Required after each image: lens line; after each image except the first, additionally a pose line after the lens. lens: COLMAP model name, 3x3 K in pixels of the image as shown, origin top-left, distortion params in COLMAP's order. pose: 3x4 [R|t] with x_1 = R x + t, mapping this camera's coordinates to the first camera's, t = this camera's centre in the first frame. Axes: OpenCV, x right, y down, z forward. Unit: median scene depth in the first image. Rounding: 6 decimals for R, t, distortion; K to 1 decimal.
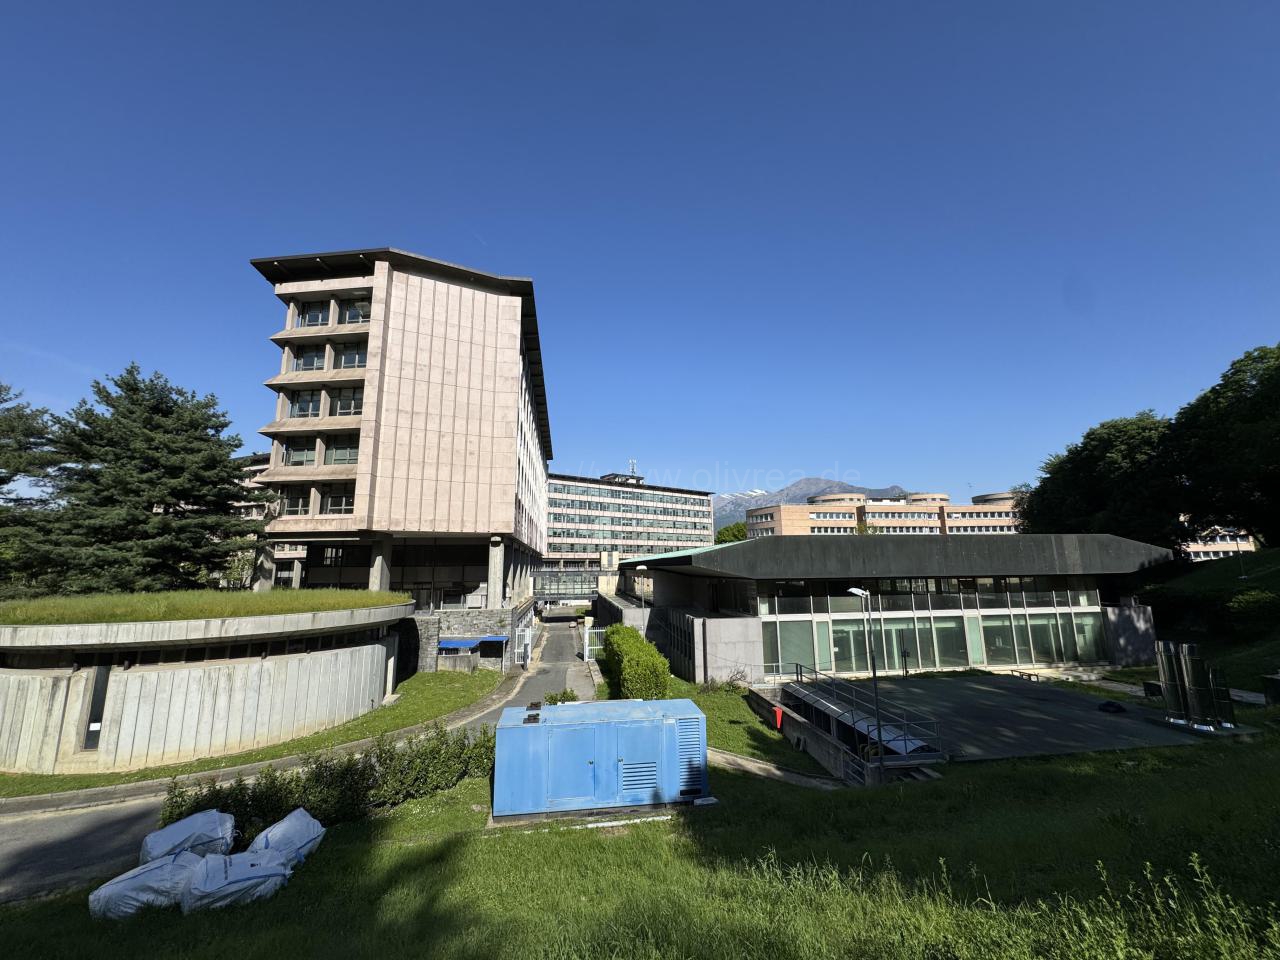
lens RADIAL K [[508.9, 0, 639.6], [0, 508.9, 475.5], [0, 0, 1]] dist [-0.006329, 0.001646]
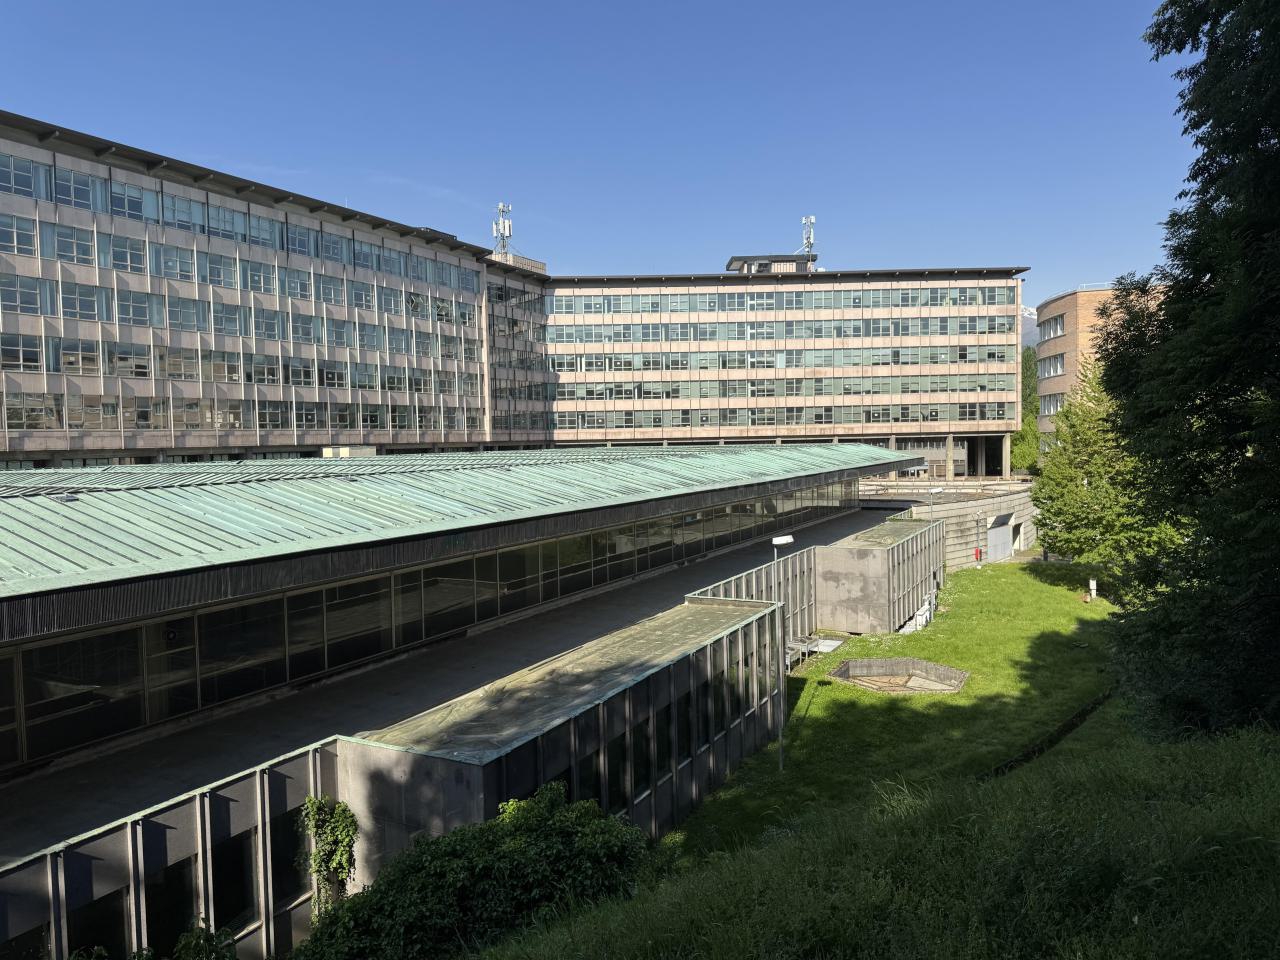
lens RADIAL K [[893.6, 0, 632.4], [0, 893.6, 477.2], [0, 0, 1]] dist [0.078491, -0.097150]
pose [[0.799696, 0.020647, -0.600049, 1.378709], [0.120432, 0.973581, 0.194002, 0.081338], [0.588202, -0.227407, 0.776083, 0.952870]]
